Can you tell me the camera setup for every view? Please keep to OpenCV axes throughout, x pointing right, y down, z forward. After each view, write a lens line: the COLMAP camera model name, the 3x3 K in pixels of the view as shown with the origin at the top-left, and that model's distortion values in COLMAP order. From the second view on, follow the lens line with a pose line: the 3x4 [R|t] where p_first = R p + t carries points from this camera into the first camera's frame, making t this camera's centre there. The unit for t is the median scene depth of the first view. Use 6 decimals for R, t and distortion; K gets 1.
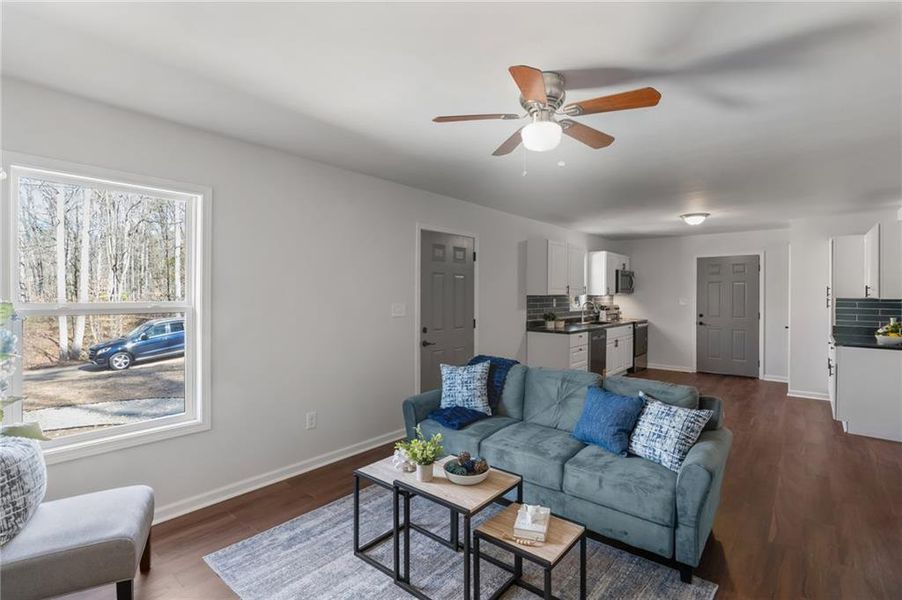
lens RADIAL K [[435.5, 0, 452.7], [0, 435.5, 293.5], [0, 0, 1]] dist [-0.005132, -0.000630]
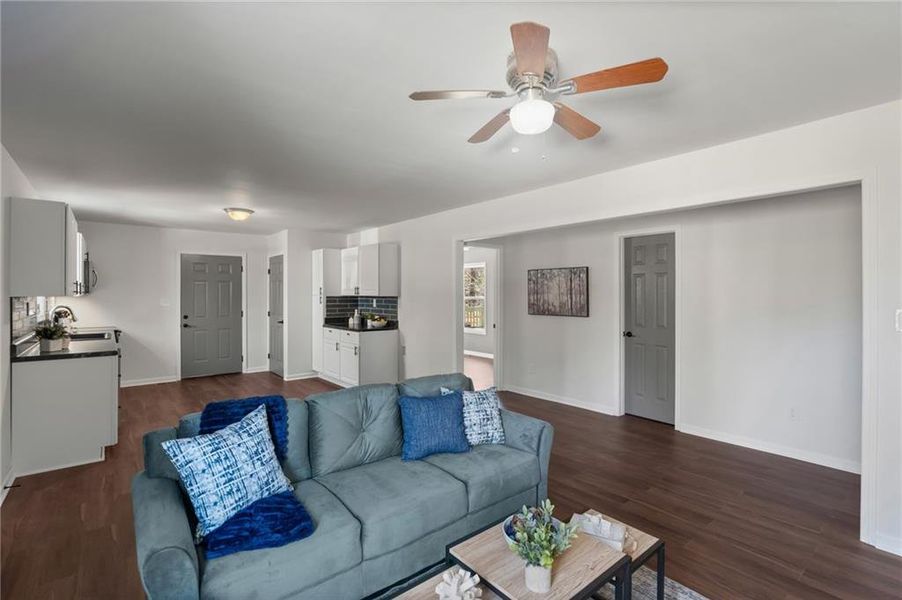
lens RADIAL K [[415.3, 0, 455.2], [0, 415.3, 291.2], [0, 0, 1]] dist [-0.001501, -0.000103]
pose [[0.194154, 0.000968, 0.980971, -0.256176], [0.004018, 0.999990, -0.001782, -0.000495], [-0.980963, 0.004287, 0.194148, 0.377345]]
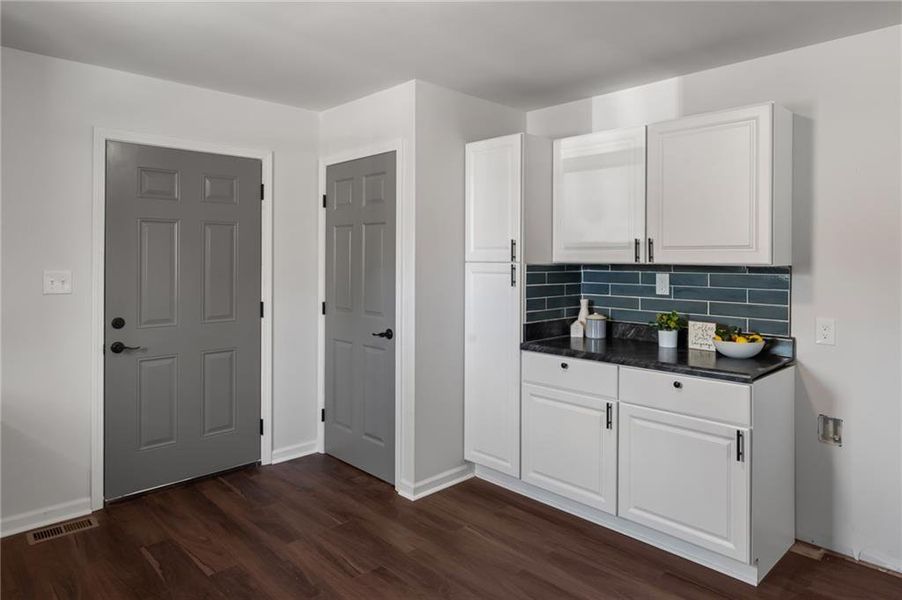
lens RADIAL K [[570.7, 0, 463.2], [0, 570.7, 254.7], [0, 0, 1]] dist [0.027400, 0.002066]
pose [[0.119636, 0.002949, 0.992813, 0.255461], [-0.002174, 0.999994, -0.002708, 0.001598], [-0.992815, -0.001835, 0.119641, 0.984119]]
